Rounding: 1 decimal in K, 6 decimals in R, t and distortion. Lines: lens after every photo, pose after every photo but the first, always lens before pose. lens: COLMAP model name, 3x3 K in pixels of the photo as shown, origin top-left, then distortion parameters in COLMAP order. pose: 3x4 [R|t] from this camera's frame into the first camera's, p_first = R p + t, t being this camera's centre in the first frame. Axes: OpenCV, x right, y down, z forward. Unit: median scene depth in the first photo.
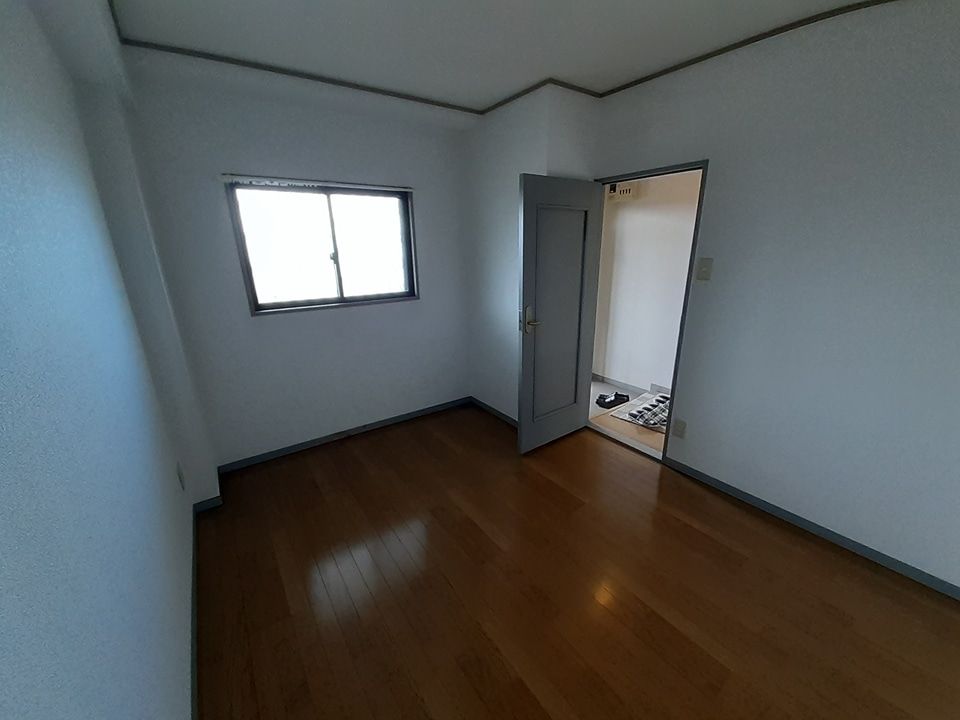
lens RADIAL K [[382.2, 0, 487.6], [0, 382.2, 364.9], [0, 0, 1]] dist [0.015501, -0.016736]
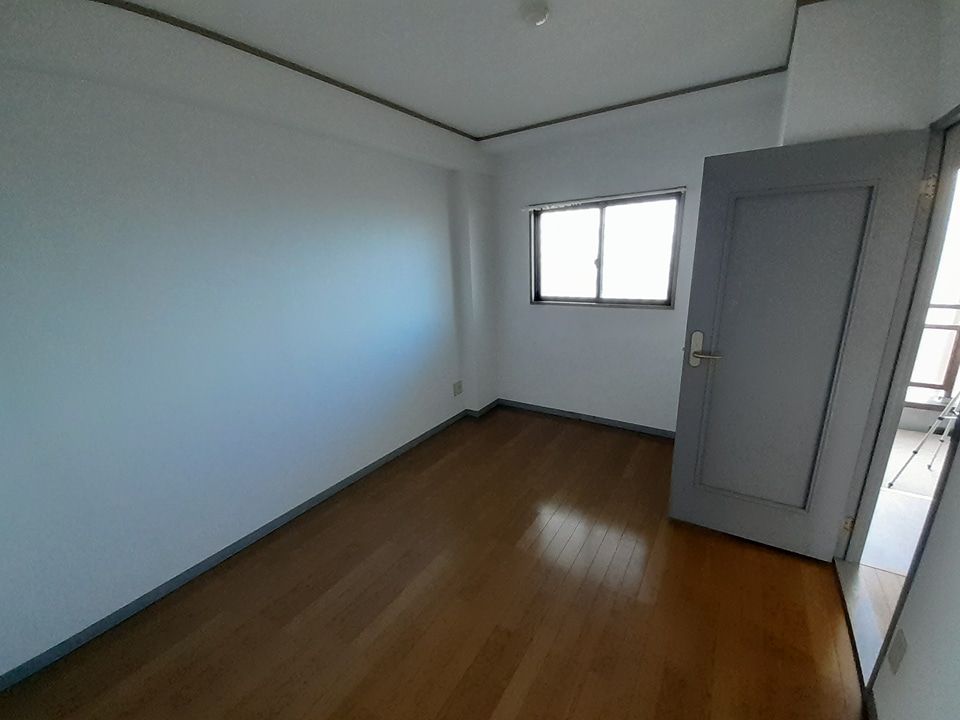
lens RADIAL K [[382.2, 0, 487.6], [0, 382.2, 364.9], [0, 0, 1]] dist [0.015501, -0.016736]
pose [[0.352397, 0.253613, -0.900831, 0.592629], [-0.249139, 0.953267, 0.170914, -0.105303], [0.902079, 0.164203, 0.399114, 0.303900]]
